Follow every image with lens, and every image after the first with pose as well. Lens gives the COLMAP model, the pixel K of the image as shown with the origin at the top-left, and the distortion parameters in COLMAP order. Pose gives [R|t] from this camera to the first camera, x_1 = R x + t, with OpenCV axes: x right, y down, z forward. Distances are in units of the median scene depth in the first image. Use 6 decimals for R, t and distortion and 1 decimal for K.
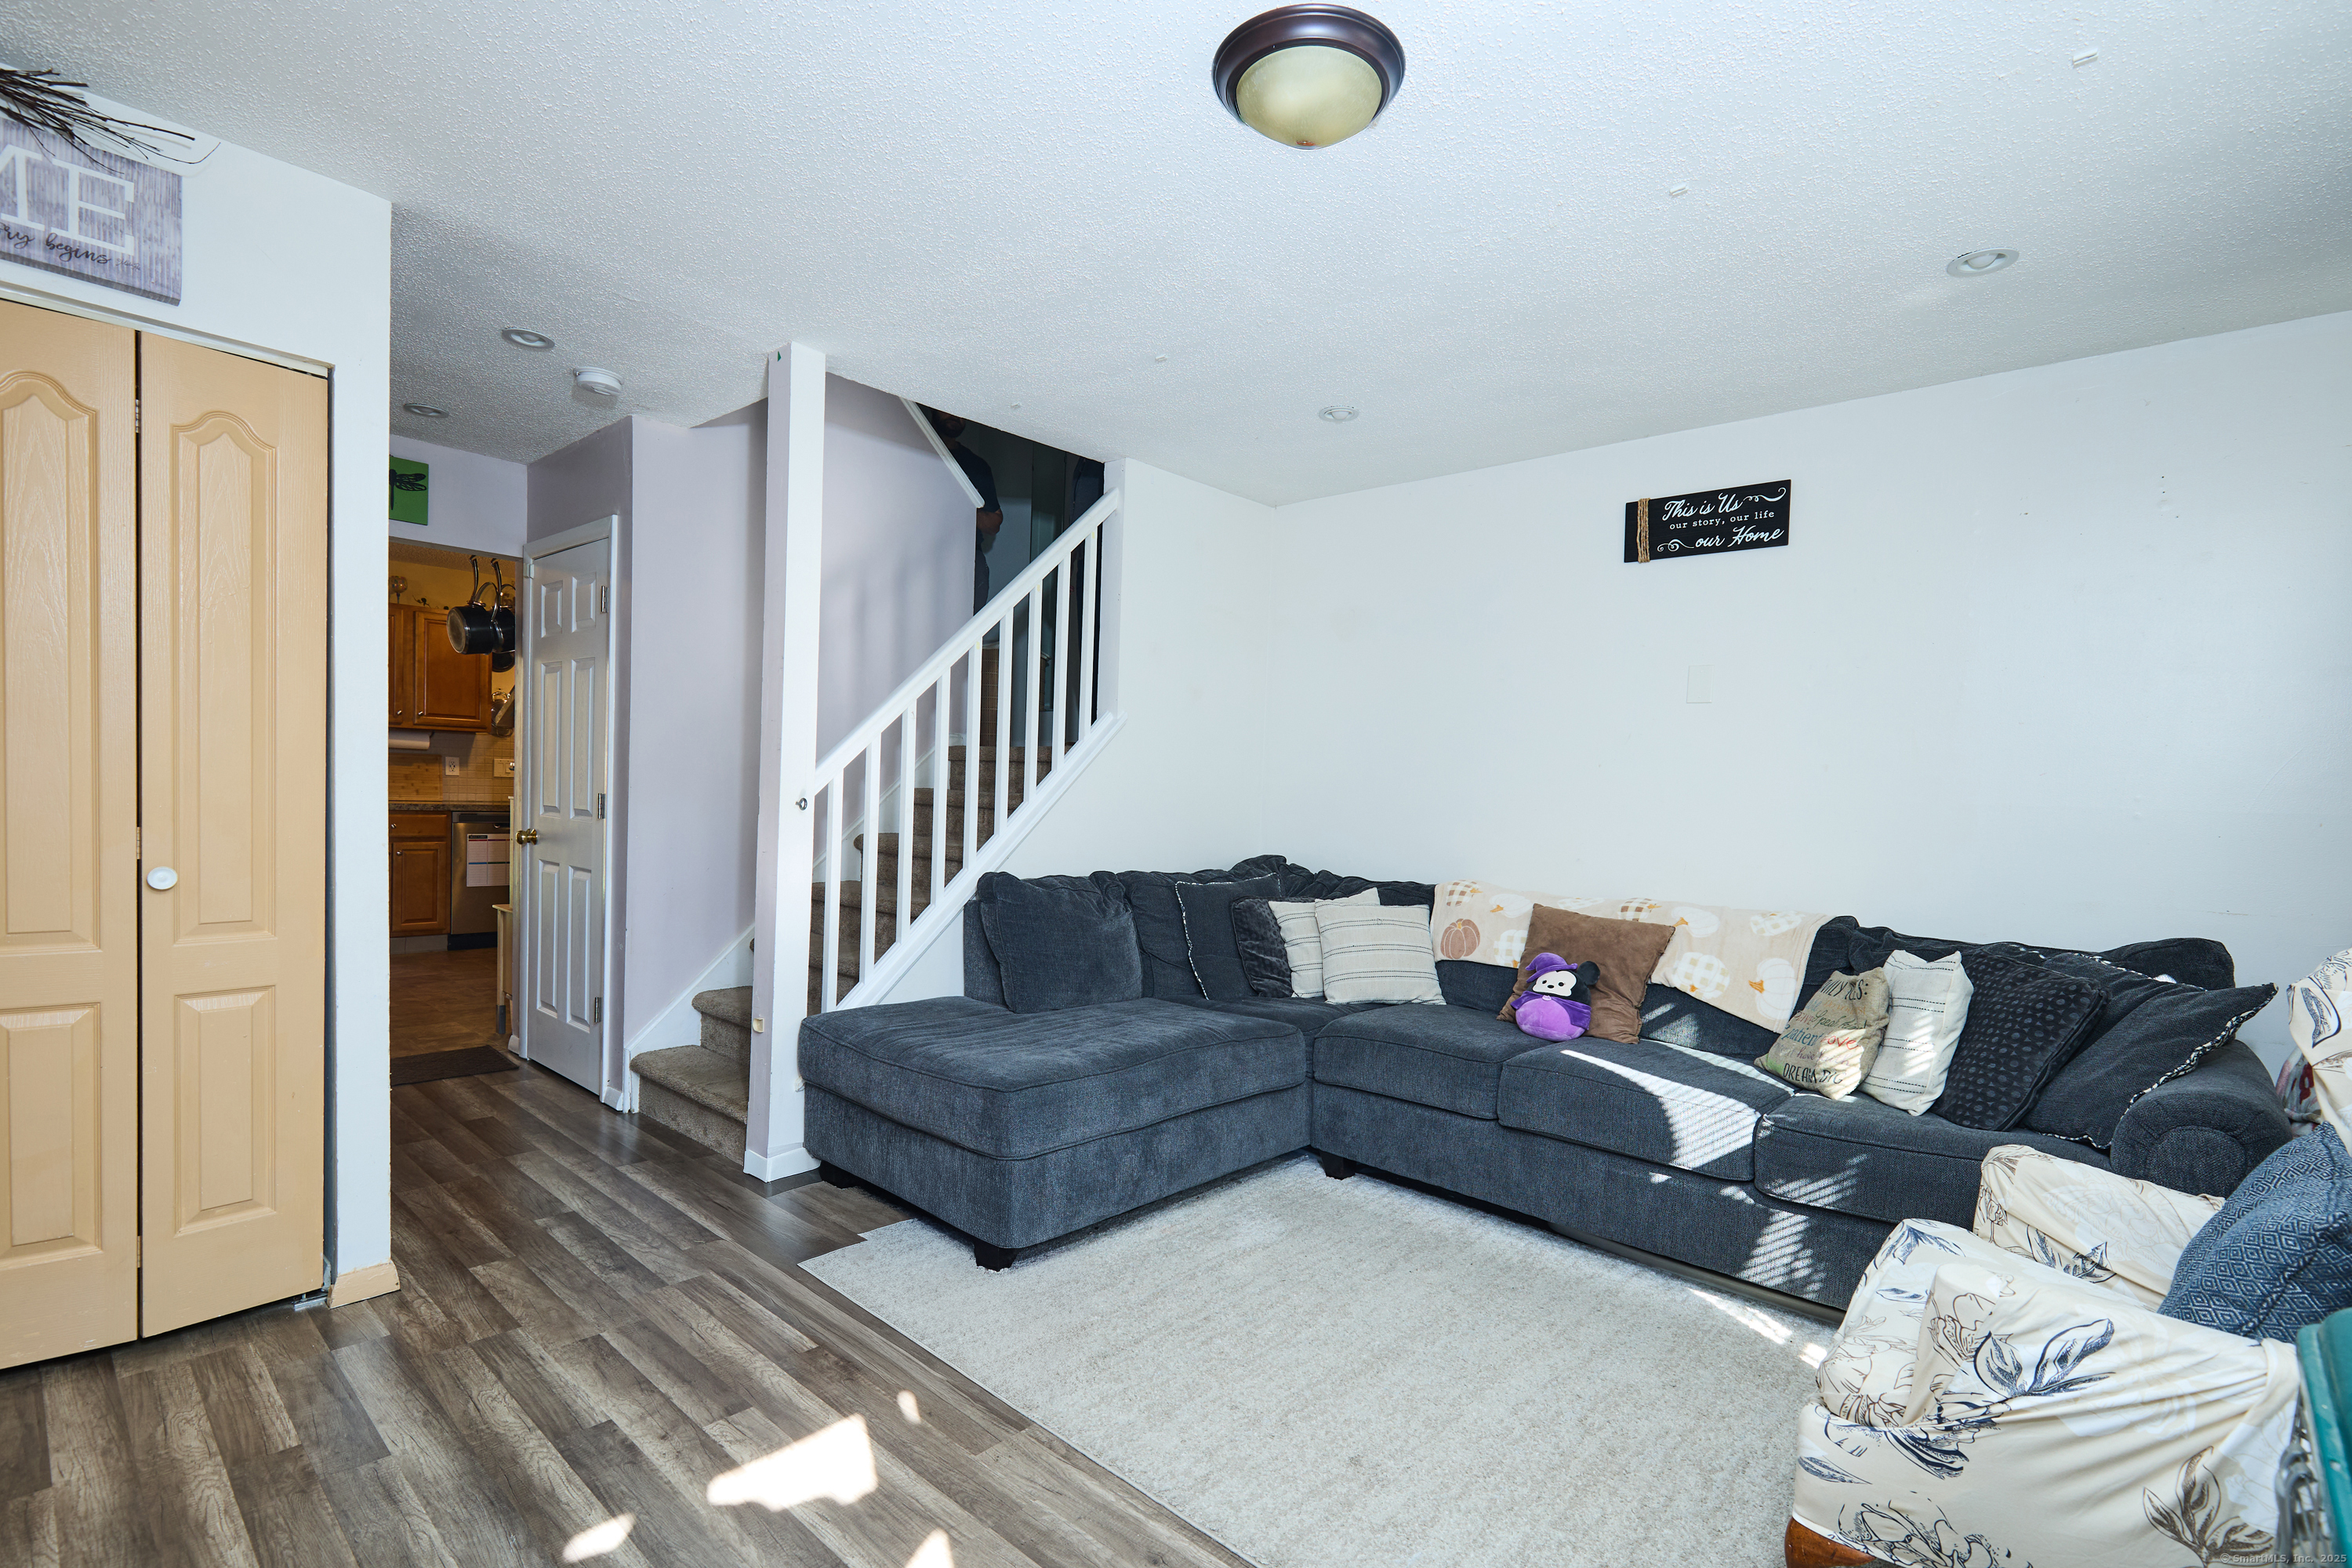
lens RADIAL K [[1081.4, 0, 1179.1], [0, 1081.4, 832.8], [0, 0, 1]] dist [-0.001559, 0.001713]
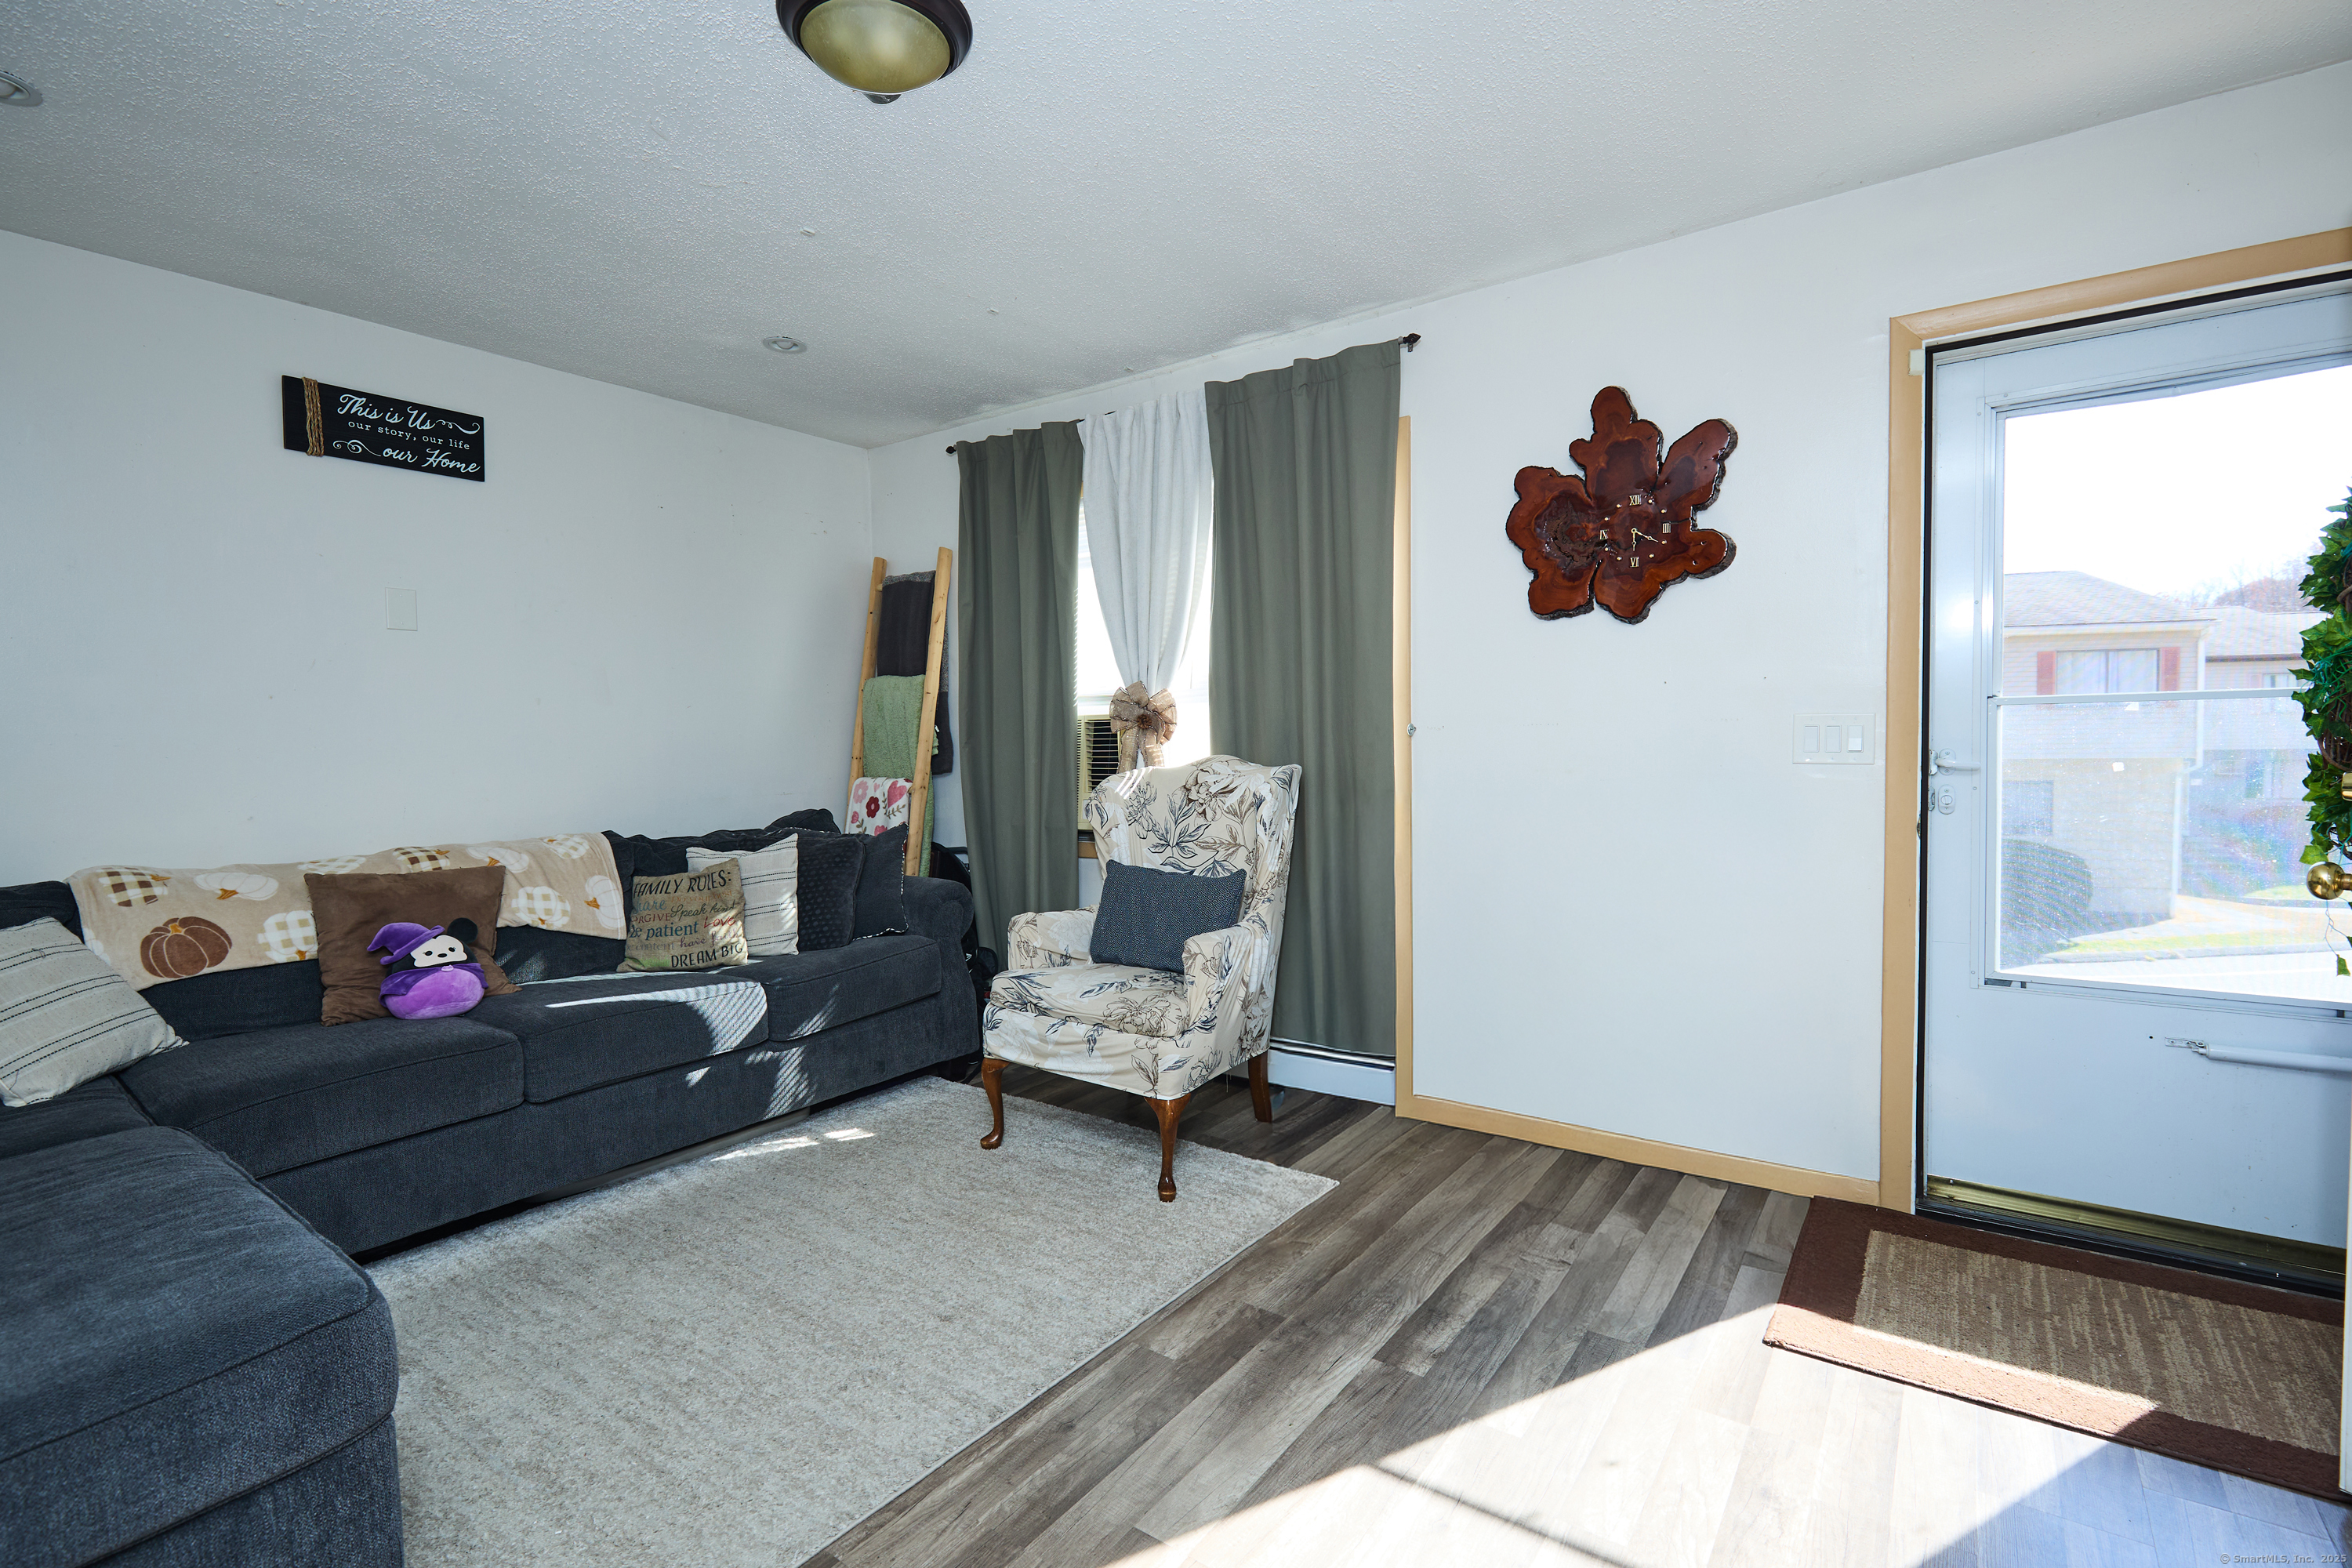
lens RADIAL K [[1081.4, 0, 1173.9], [0, 1081.4, 774.6], [0, 0, 1]] dist [-0.001559, 0.001713]
pose [[-0.104848, -0.068852, 0.992102, -0.643091], [0.050065, 0.995970, 0.074412, -0.041965], [-0.993227, 0.057472, -0.100978, 0.570387]]
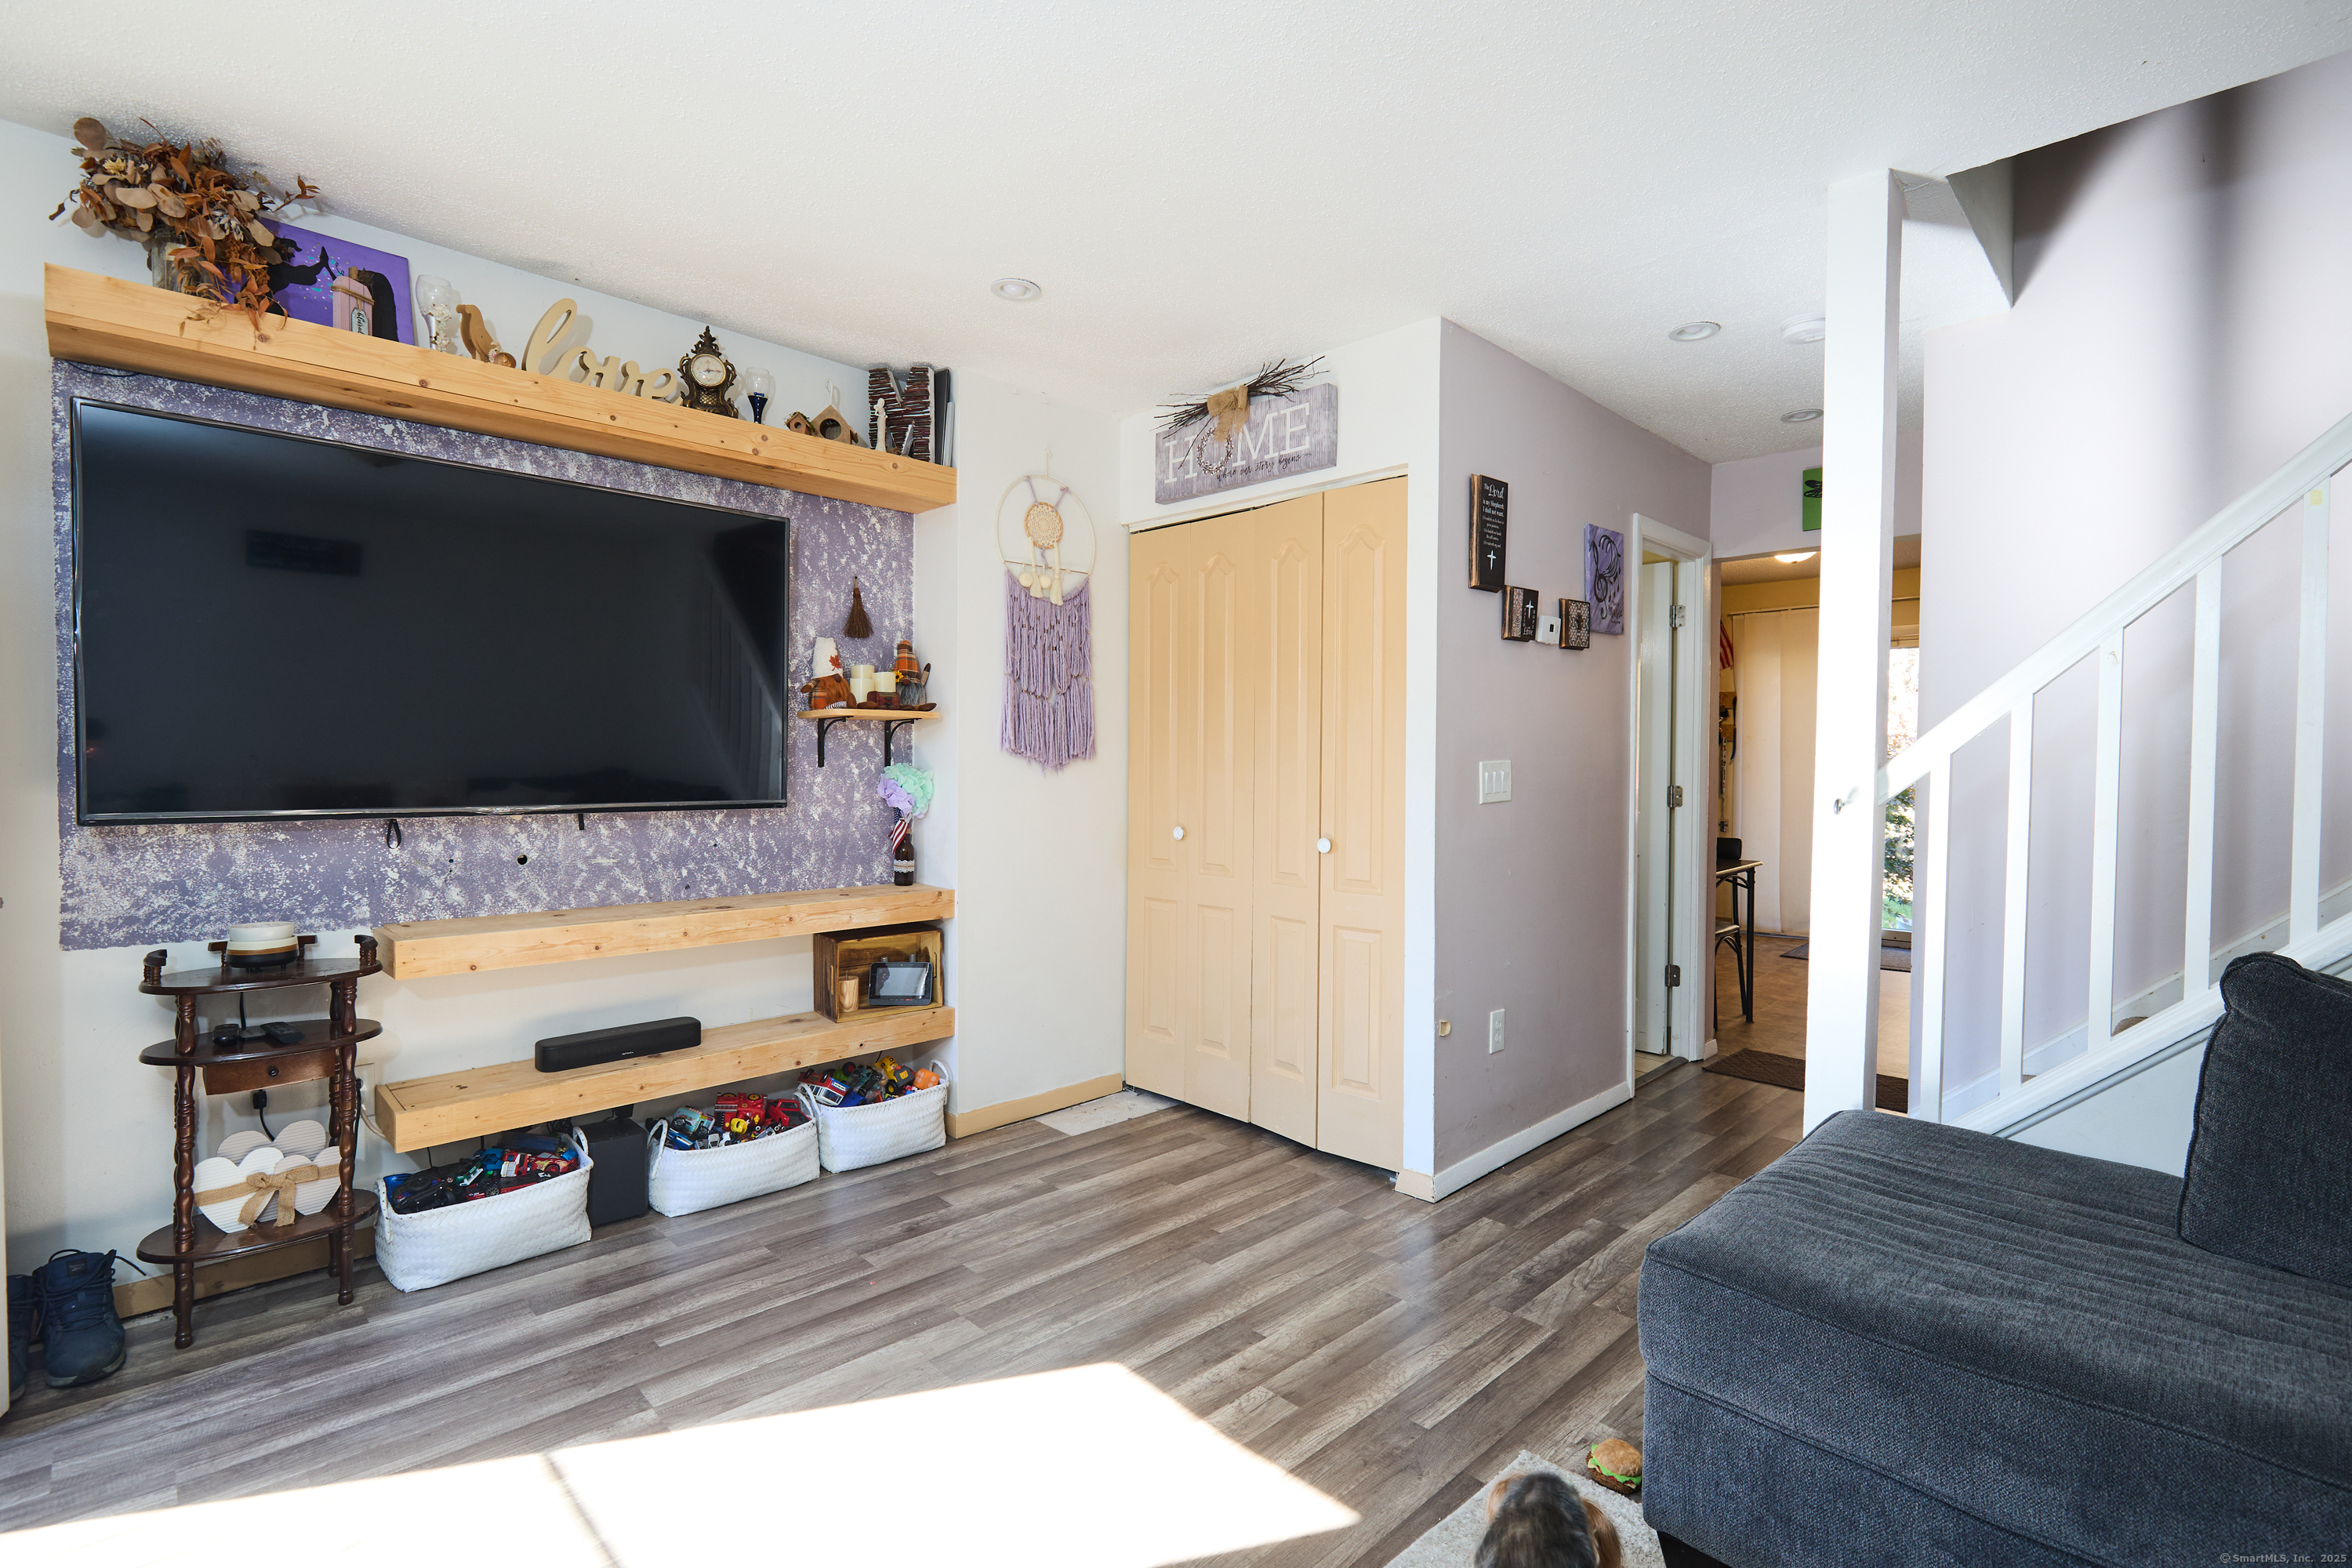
lens RADIAL K [[1081.4, 0, 1163.3], [0, 1081.4, 767.0], [0, 0, 1]] dist [-0.001559, 0.001713]
pose [[-0.079191, -0.030847, -0.996382, 0.439030], [-0.046096, 0.998565, -0.027251, -0.010199], [0.995793, 0.043771, -0.080499, 0.675254]]
